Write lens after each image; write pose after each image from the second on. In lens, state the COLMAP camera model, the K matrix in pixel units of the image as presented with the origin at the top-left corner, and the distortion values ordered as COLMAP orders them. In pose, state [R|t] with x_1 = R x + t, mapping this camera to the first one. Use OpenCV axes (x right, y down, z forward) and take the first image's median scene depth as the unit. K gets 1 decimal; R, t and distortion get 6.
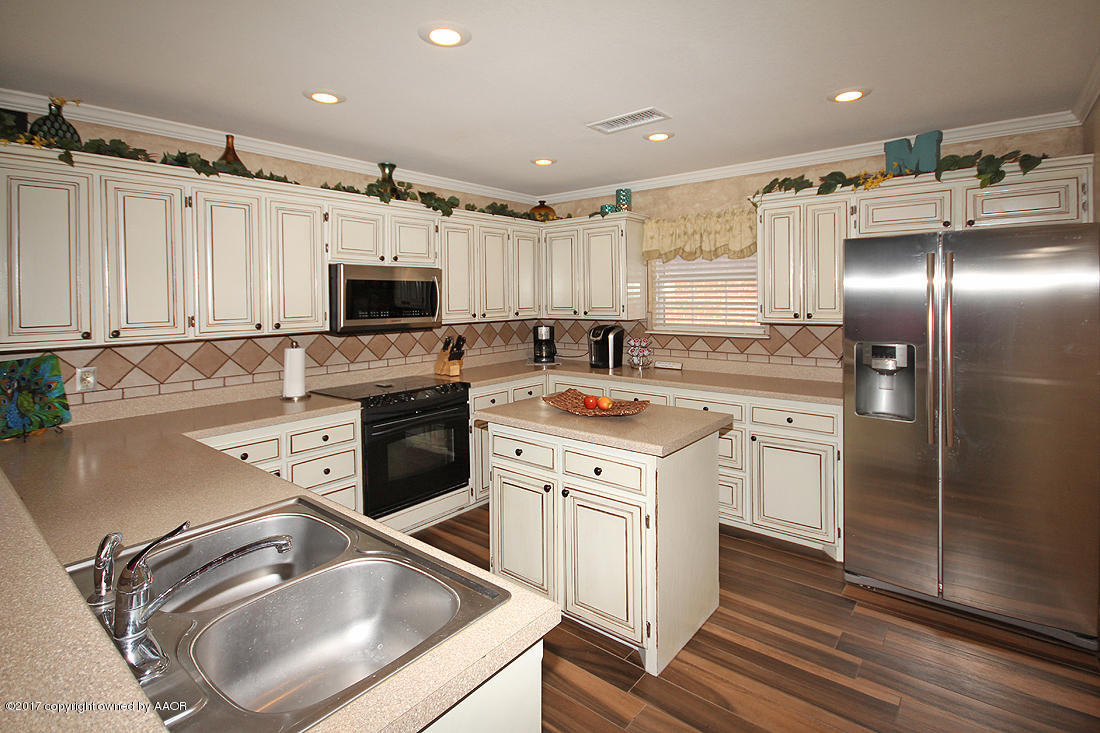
lens RADIAL K [[530.8, 0, 546.1], [0, 530.8, 308.6], [0, 0, 1]] dist [-0.011462, 0.000884]
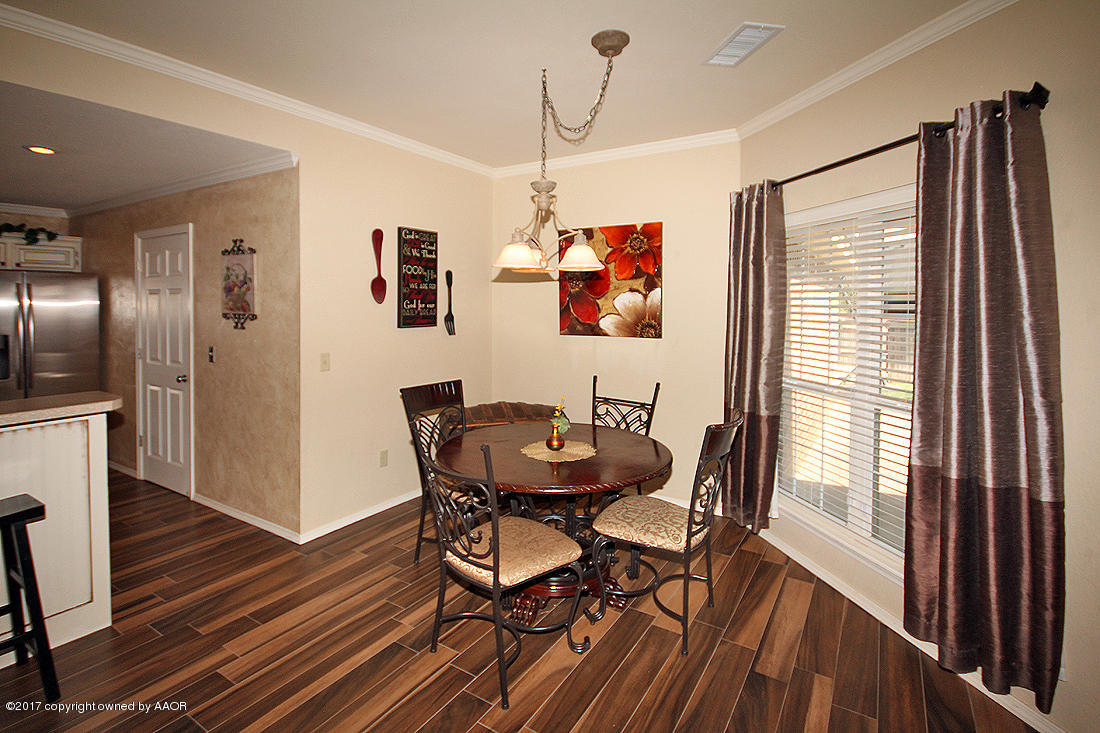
lens RADIAL K [[530.8, 0, 534.1], [0, 530.8, 314.4], [0, 0, 1]] dist [-0.011462, 0.000884]
pose [[-0.102383, -0.009263, 0.994702, -0.887528], [0.026829, 0.999567, 0.012070, 0.020852], [-0.994383, 0.027922, -0.102090, -0.406639]]
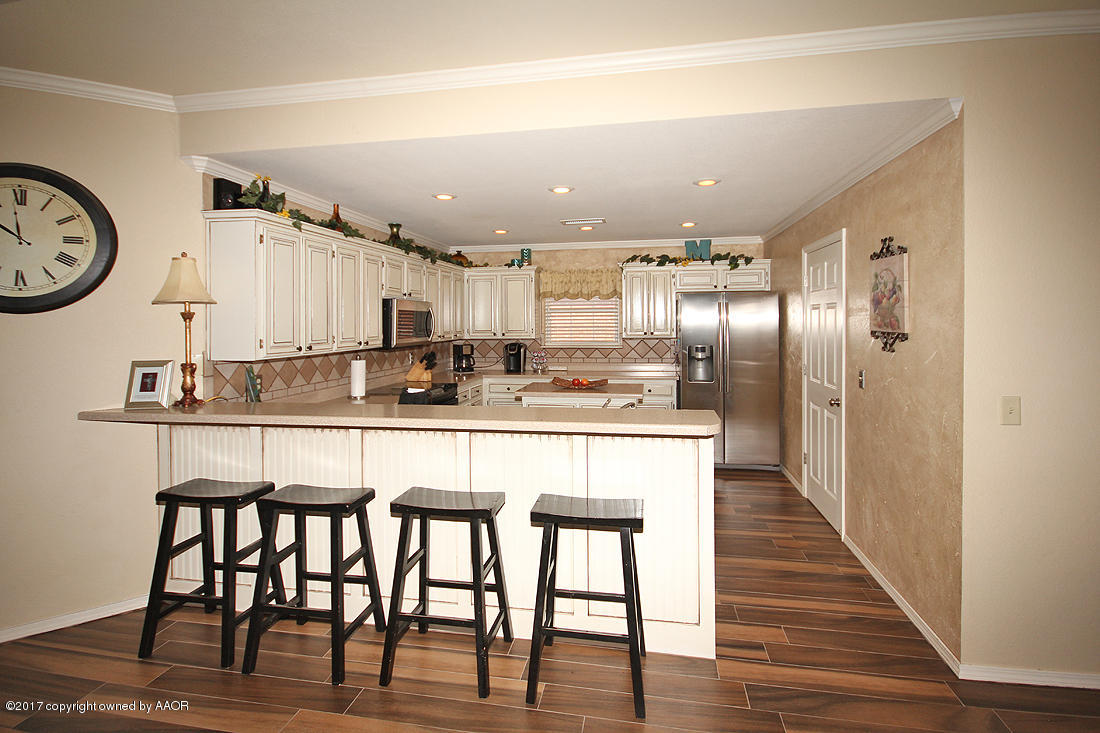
lens RADIAL K [[530.8, 0, 554.7], [0, 530.8, 323.0], [0, 0, 1]] dist [-0.011462, 0.000884]
pose [[0.874982, 0.000190, 0.484155, -0.651860], [0.012167, 0.999675, -0.022381, 0.014979], [-0.484002, 0.025473, 0.874696, -0.404502]]
